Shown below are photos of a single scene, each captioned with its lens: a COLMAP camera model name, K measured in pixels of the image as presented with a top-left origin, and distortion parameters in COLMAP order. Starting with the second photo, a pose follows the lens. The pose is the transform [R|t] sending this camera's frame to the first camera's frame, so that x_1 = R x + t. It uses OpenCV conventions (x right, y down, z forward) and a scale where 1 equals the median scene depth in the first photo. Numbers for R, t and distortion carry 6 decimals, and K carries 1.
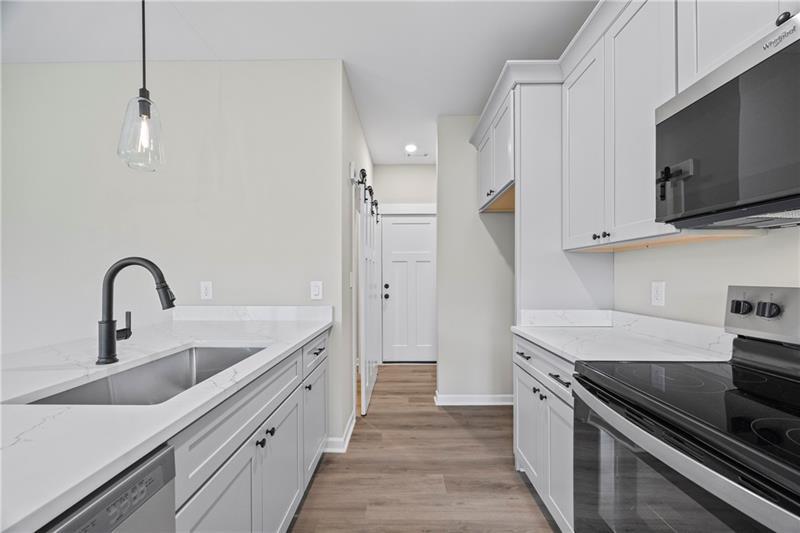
lens RADIAL K [[315.7, 0, 400.2], [0, 315.7, 275.7], [0, 0, 1]] dist [-0.004400, 0.000701]
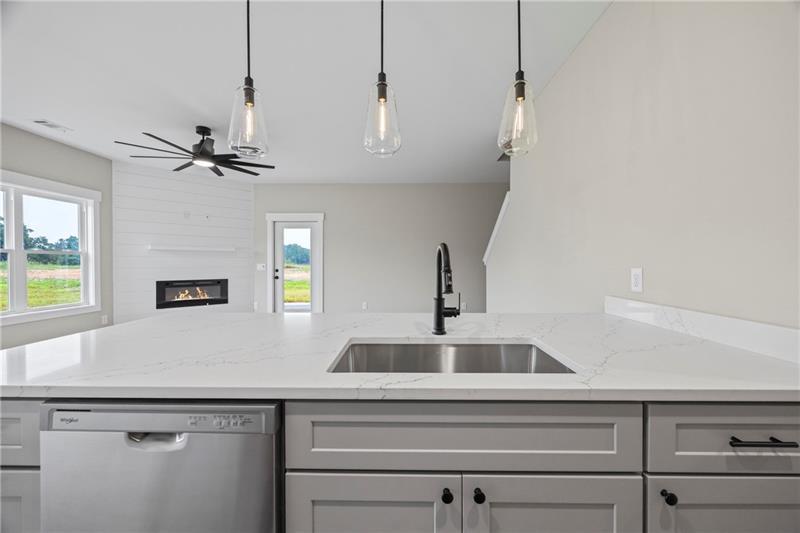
lens RADIAL K [[315.7, 0, 403.1], [0, 315.7, 263.8], [0, 0, 1]] dist [-0.004400, 0.000701]
pose [[-0.003352, 0.010925, -0.999935, 0.145040], [0.000918, 0.999940, 0.010922, 0.001202], [0.999994, -0.000881, -0.003362, 0.498096]]
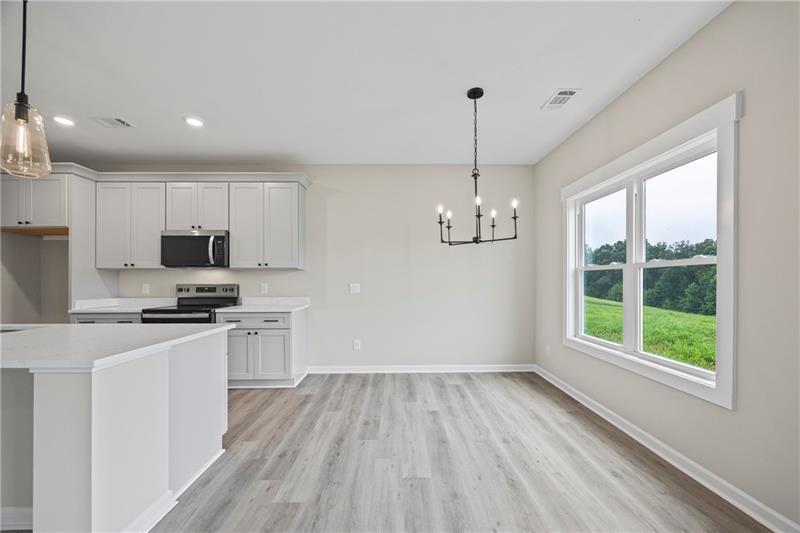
lens RADIAL K [[315.7, 0, 403.9], [0, 315.7, 278.2], [0, 0, 1]] dist [-0.004400, 0.000701]
pose [[-0.038695, 0.010775, 0.999193, -1.453911], [0.002416, 0.999940, -0.010689, 0.004595], [-0.999248, 0.002001, -0.038718, -0.795653]]
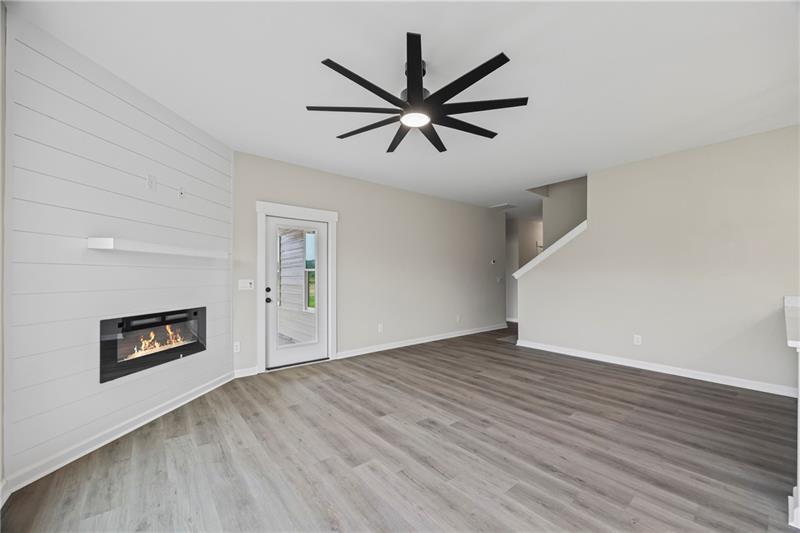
lens RADIAL K [[315.7, 0, 404.2], [0, 315.7, 273.3], [0, 0, 1]] dist [-0.004400, 0.000701]
pose [[0.649342, -0.000959, -0.760496, -0.830831], [-0.001801, 0.999994, -0.002799, -0.001483], [0.760494, 0.003187, 0.649337, -1.419758]]
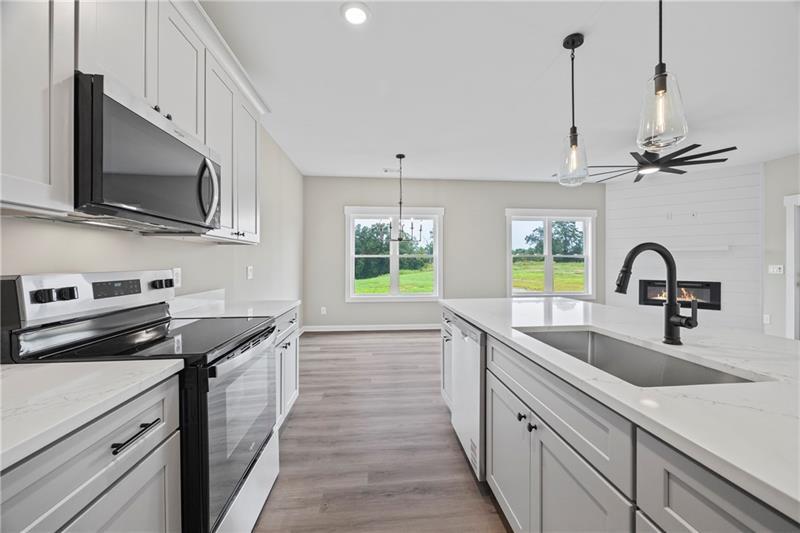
lens RADIAL K [[315.7, 0, 402.5], [0, 315.7, 262.3], [0, 0, 1]] dist [-0.004400, 0.000701]
pose [[-0.994670, 0.005225, -0.102974, 0.039980], [0.005379, 0.999985, -0.001221, 0.000857], [0.102966, -0.001768, -0.994683, 1.119413]]
